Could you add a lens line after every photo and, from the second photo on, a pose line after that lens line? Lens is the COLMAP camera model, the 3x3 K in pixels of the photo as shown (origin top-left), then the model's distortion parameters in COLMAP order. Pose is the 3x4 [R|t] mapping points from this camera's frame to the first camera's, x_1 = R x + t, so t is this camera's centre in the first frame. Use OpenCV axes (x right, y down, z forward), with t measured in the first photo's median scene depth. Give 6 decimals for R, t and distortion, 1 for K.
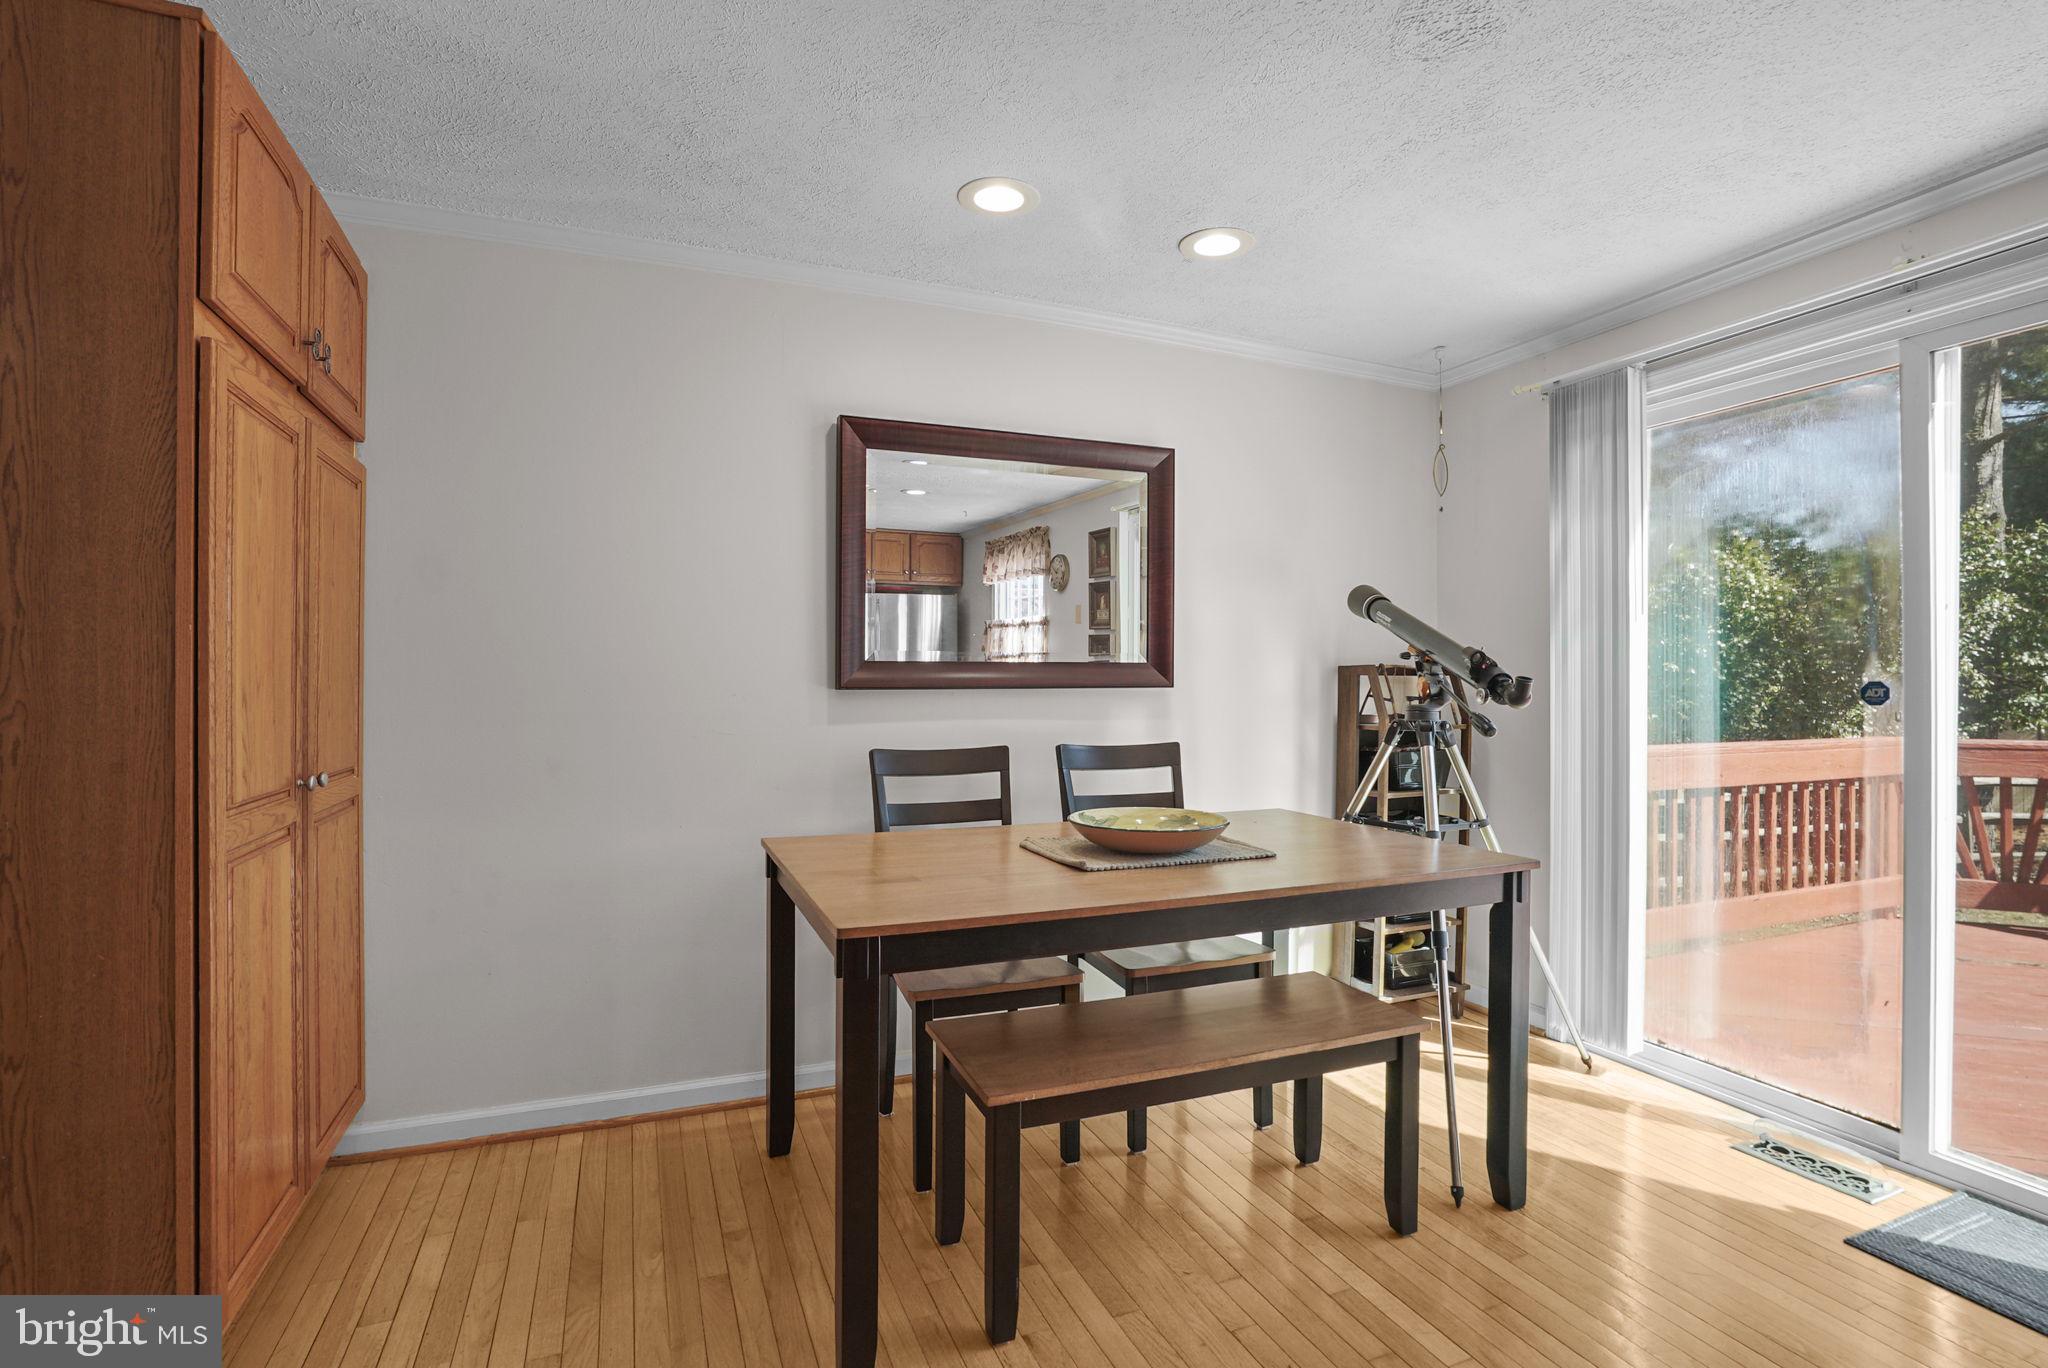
lens RADIAL K [[959.7, 0, 1020.7], [0, 959.7, 692.3], [0, 0, 1]] dist [-0.035534, 0.000225]
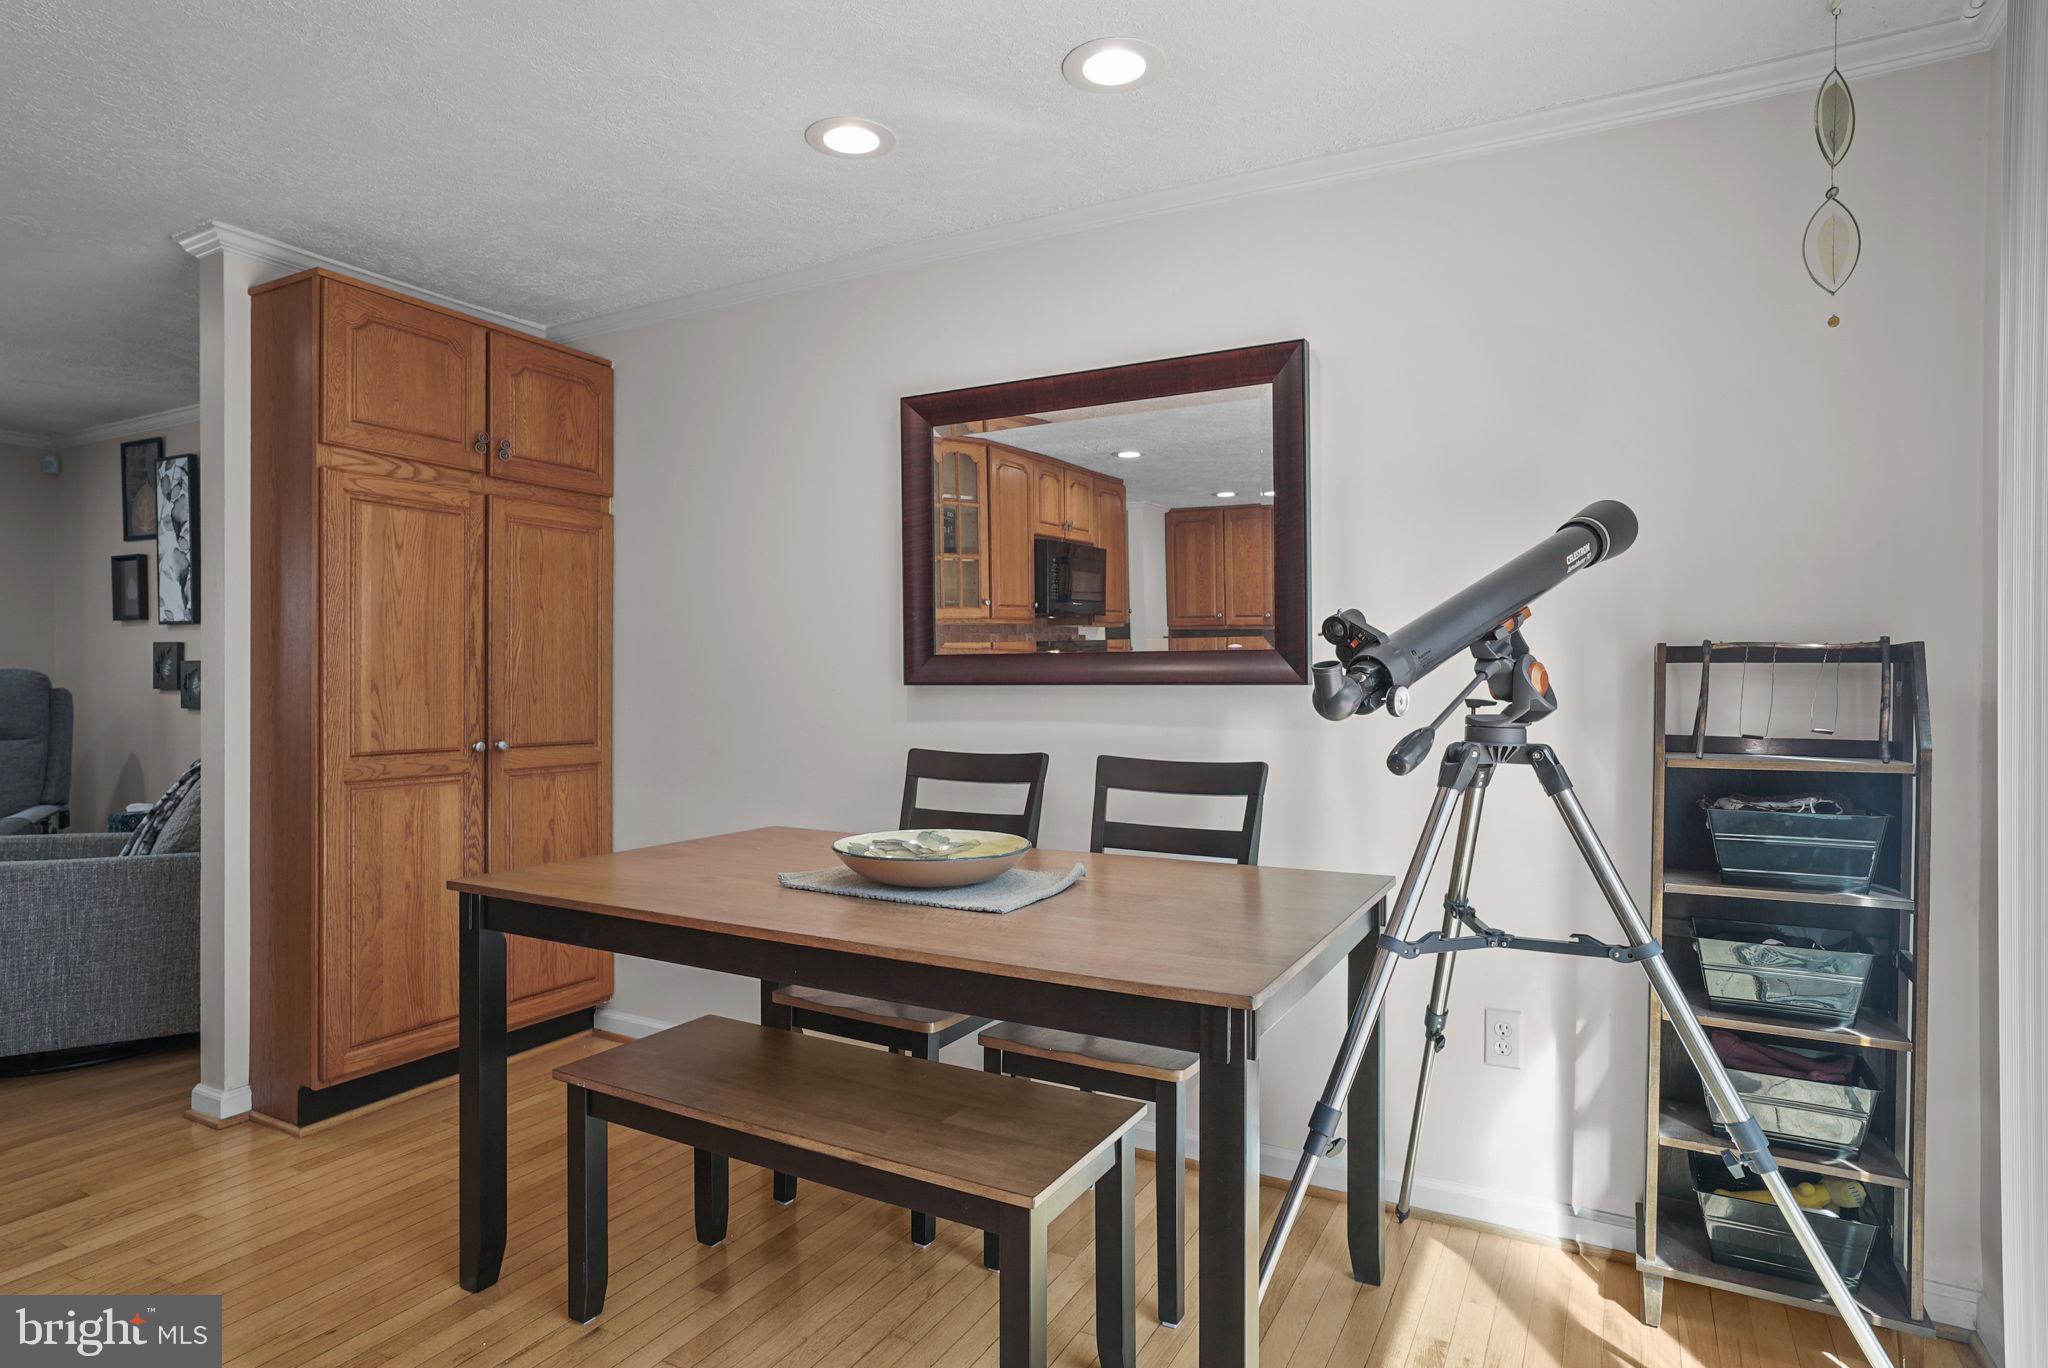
lens RADIAL K [[1152.0, 0, 1024.0], [0, 1152.0, 684.0], [0, 0, 1]] dist [0.000339, 0.000129]
pose [[0.603137, 0.001320, -0.797636, 0.787404], [-0.010165, 0.999930, -0.006031, 0.001936], [0.797573, 0.011746, 0.603109, 0.390666]]
